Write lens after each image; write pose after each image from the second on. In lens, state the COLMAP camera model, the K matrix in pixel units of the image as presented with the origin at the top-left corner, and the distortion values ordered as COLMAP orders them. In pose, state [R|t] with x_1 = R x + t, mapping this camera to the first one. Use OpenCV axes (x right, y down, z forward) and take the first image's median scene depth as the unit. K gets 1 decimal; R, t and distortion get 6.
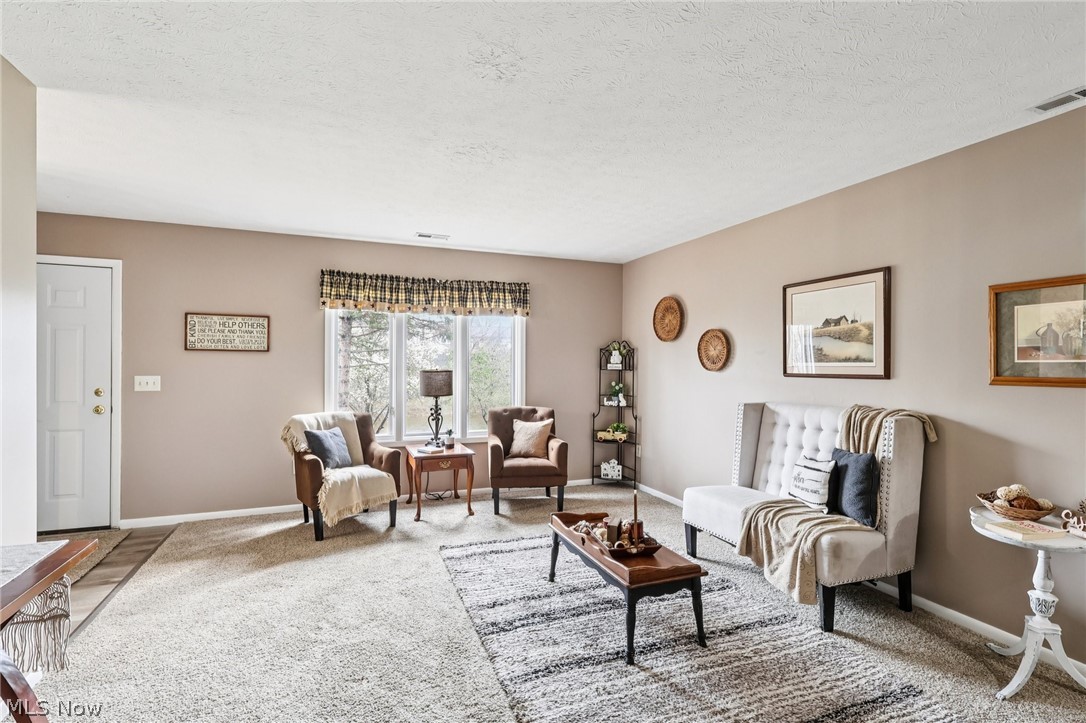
lens RADIAL K [[504.3, 0, 541.0], [0, 504.3, 366.6], [0, 0, 1]] dist [-0.000784, -0.001206]
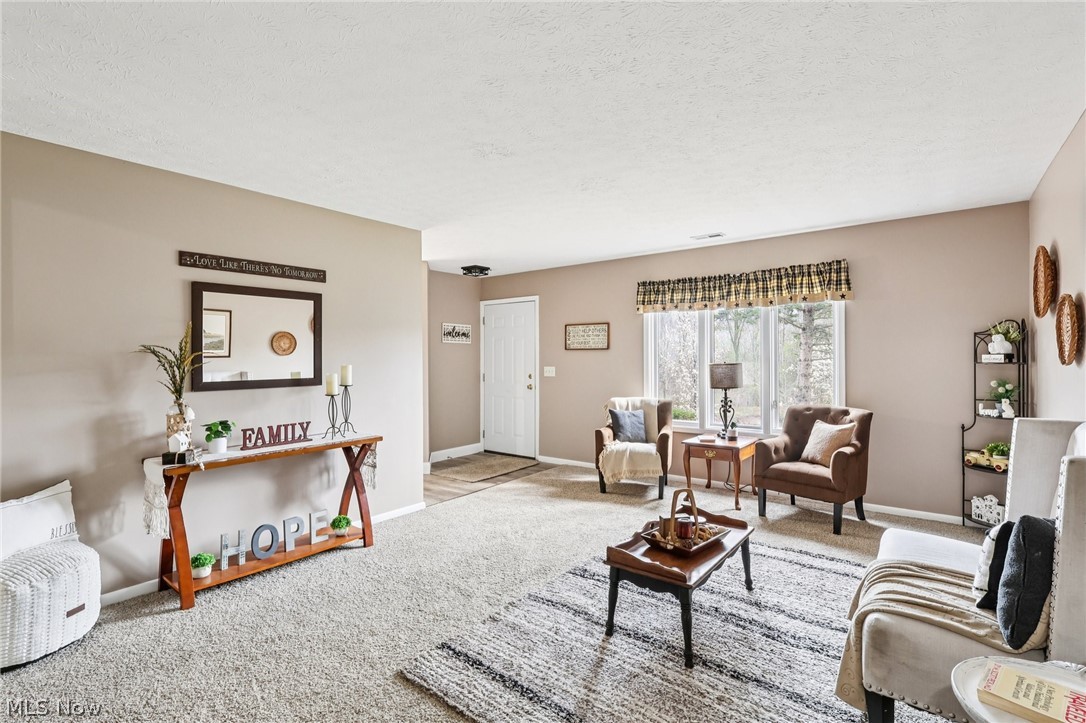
lens RADIAL K [[504.3, 0, 537.2], [0, 504.3, 358.0], [0, 0, 1]] dist [-0.000784, -0.001206]
pose [[0.503144, -0.008038, -0.864165, 0.570552], [0.004519, 0.999968, -0.006670, 0.001458], [0.864191, -0.000549, 0.503164, 0.178507]]
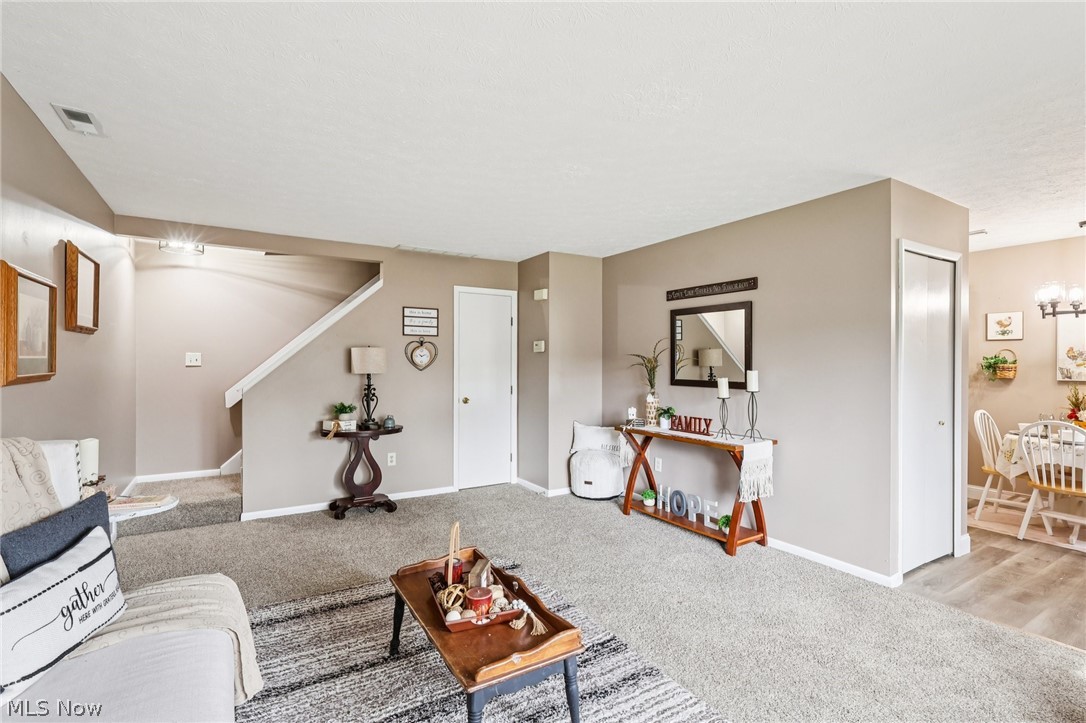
lens RADIAL K [[504.3, 0, 542.6], [0, 504.3, 361.0], [0, 0, 1]] dist [-0.000784, -0.001206]
pose [[-0.984248, -0.011571, -0.176413, 0.127187], [-0.012418, 0.999916, 0.003700, -0.009312], [0.176355, 0.005833, -0.984309, 1.173161]]
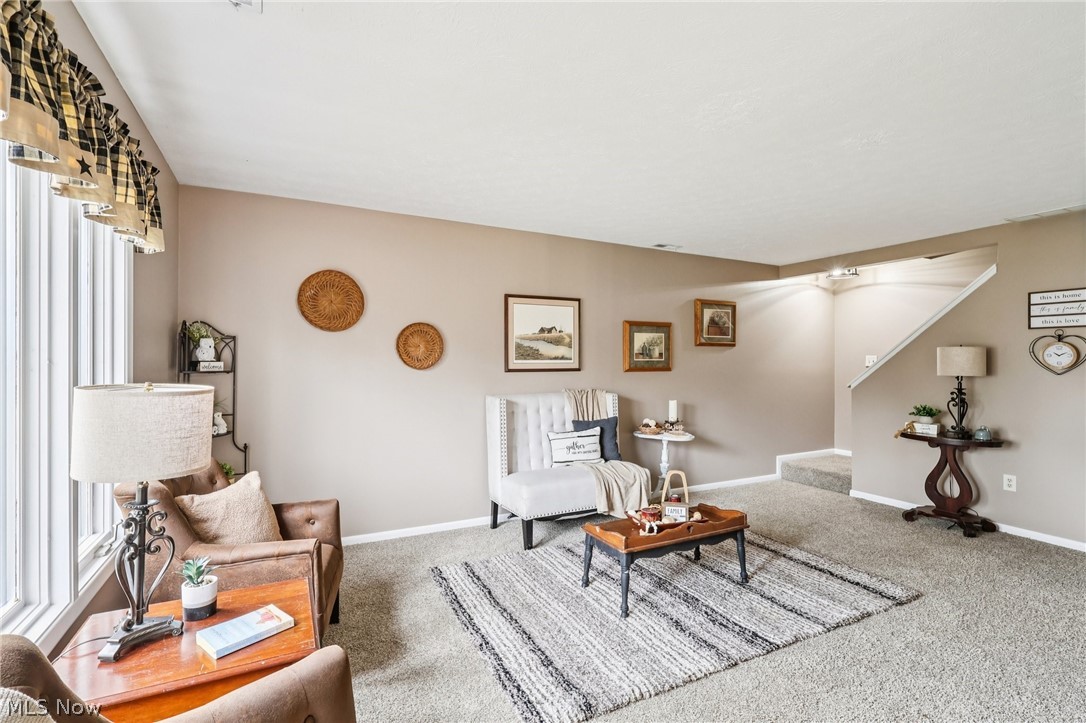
lens RADIAL K [[504.3, 0, 541.6], [0, 504.3, 359.2], [0, 0, 1]] dist [-0.000784, -0.001206]
pose [[-0.098430, -0.001183, 0.995143, -0.618350], [0.003028, 0.999994, 0.001488, -0.010203], [-0.995139, 0.003160, -0.098426, 0.924323]]
